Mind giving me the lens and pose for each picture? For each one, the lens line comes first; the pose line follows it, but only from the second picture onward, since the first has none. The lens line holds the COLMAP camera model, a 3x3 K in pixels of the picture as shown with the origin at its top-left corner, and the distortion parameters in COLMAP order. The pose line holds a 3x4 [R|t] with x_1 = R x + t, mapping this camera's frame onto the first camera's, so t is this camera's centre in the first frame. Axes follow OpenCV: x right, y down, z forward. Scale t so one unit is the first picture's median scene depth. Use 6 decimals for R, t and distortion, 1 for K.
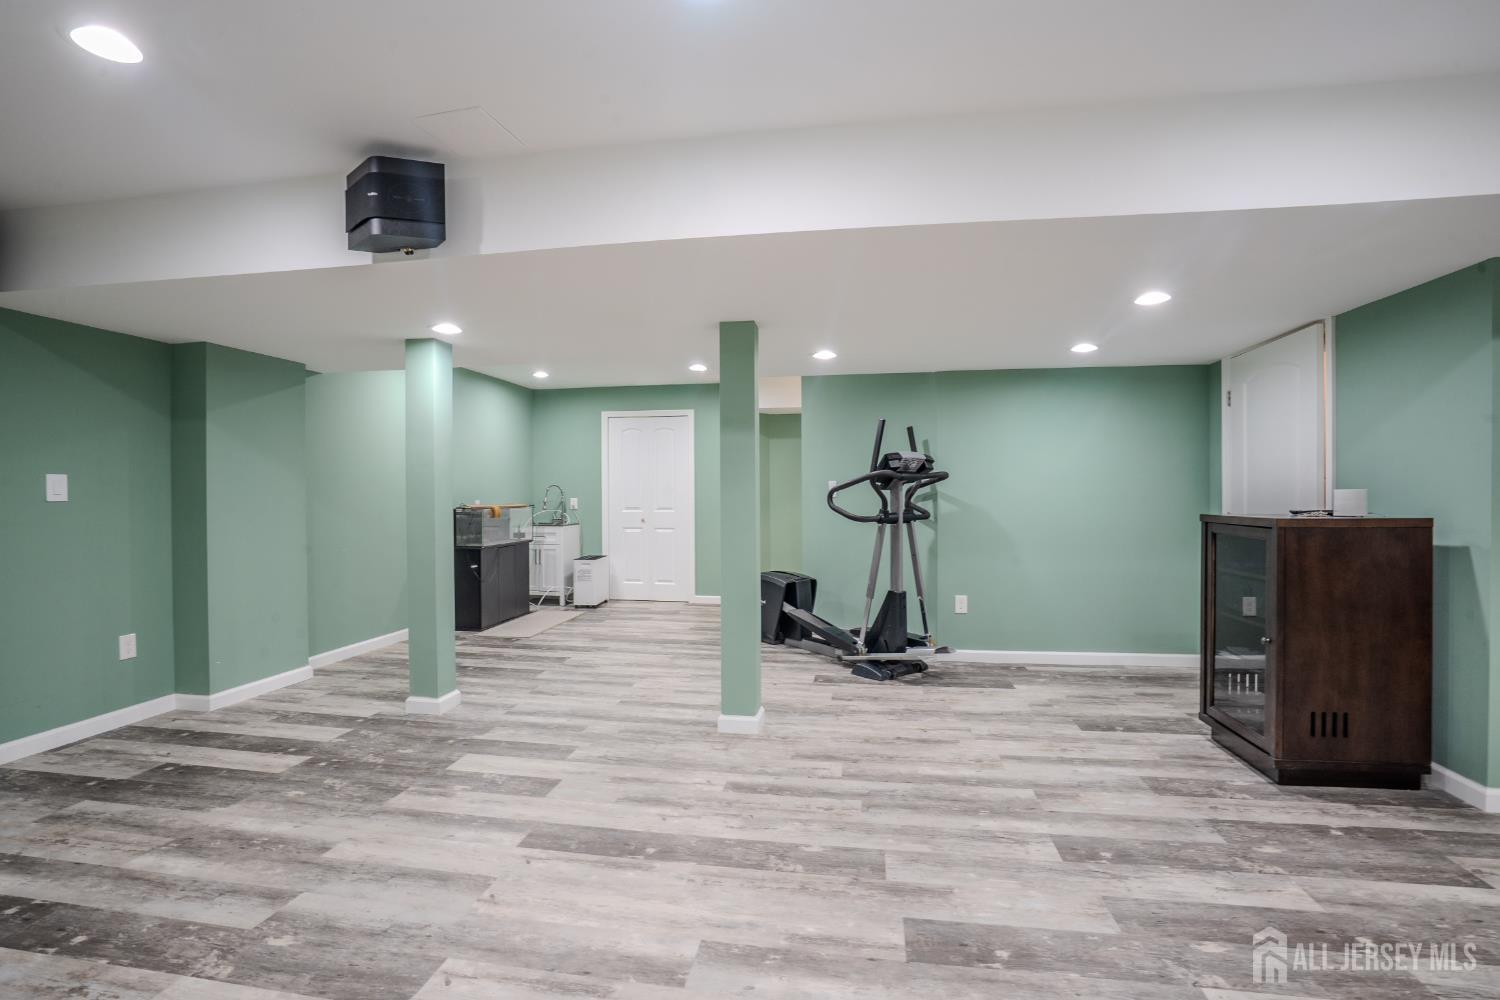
lens RADIAL K [[695.5, 0, 742.7], [0, 695.5, 498.7], [0, 0, 1]] dist [-0.038329, 0.012699]
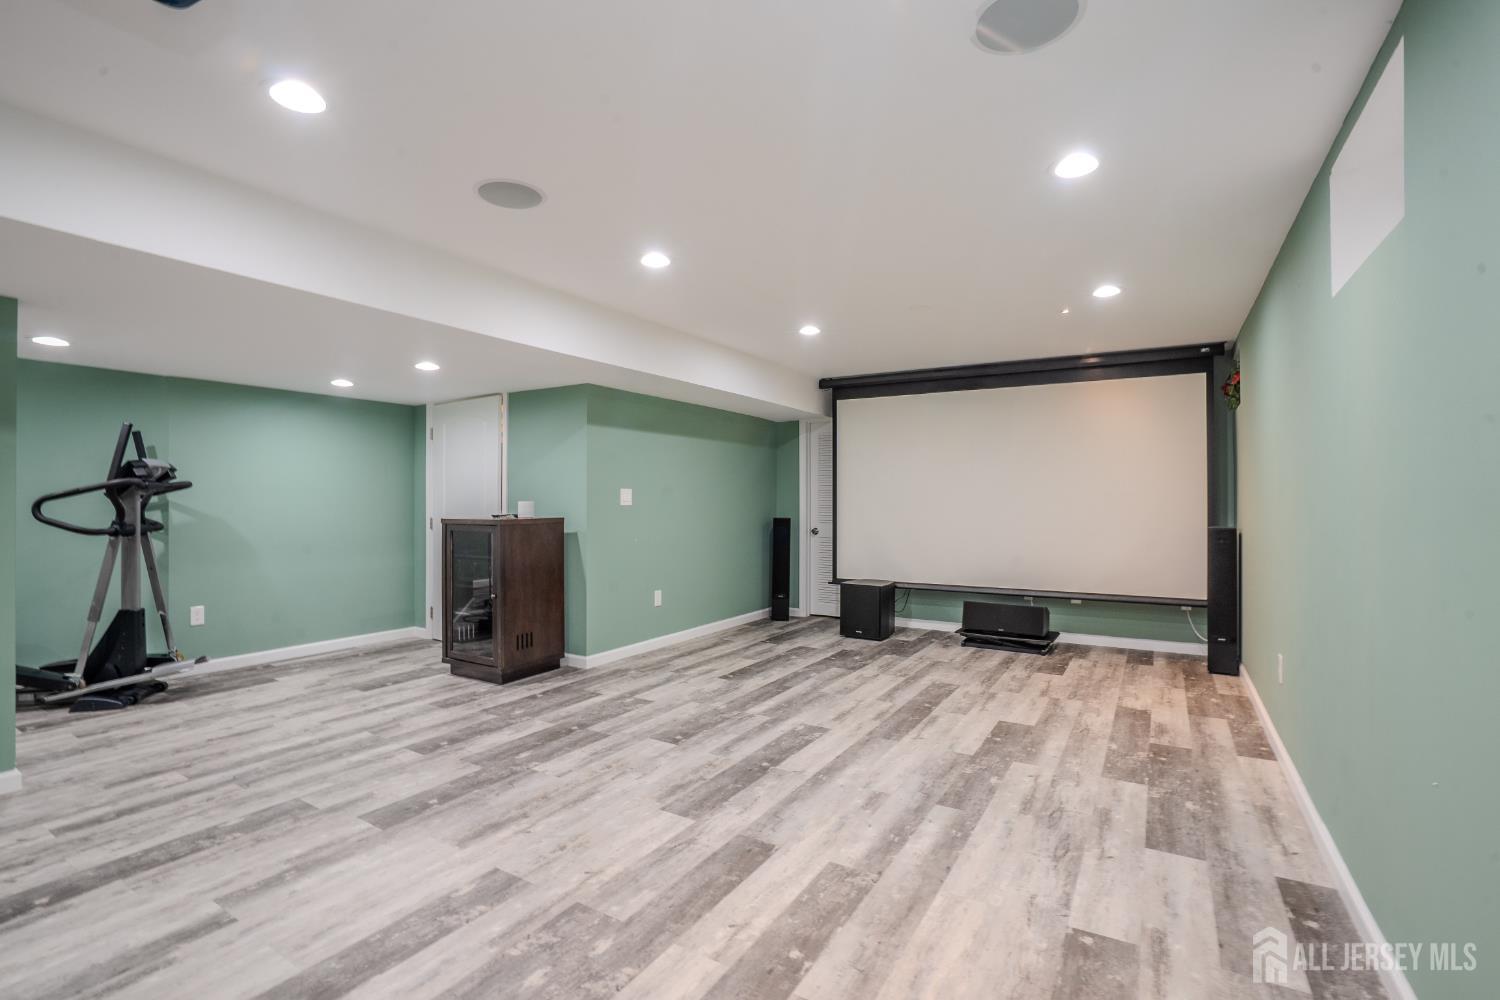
lens RADIAL K [[695.5, 0, 748.9], [0, 695.5, 500.2], [0, 0, 1]] dist [-0.038329, 0.012699]
pose [[0.379284, 0.004685, 0.925269, -0.480098], [0.003320, 0.999974, -0.006424, -0.004865], [-0.925274, 0.005509, 0.379258, -0.159162]]
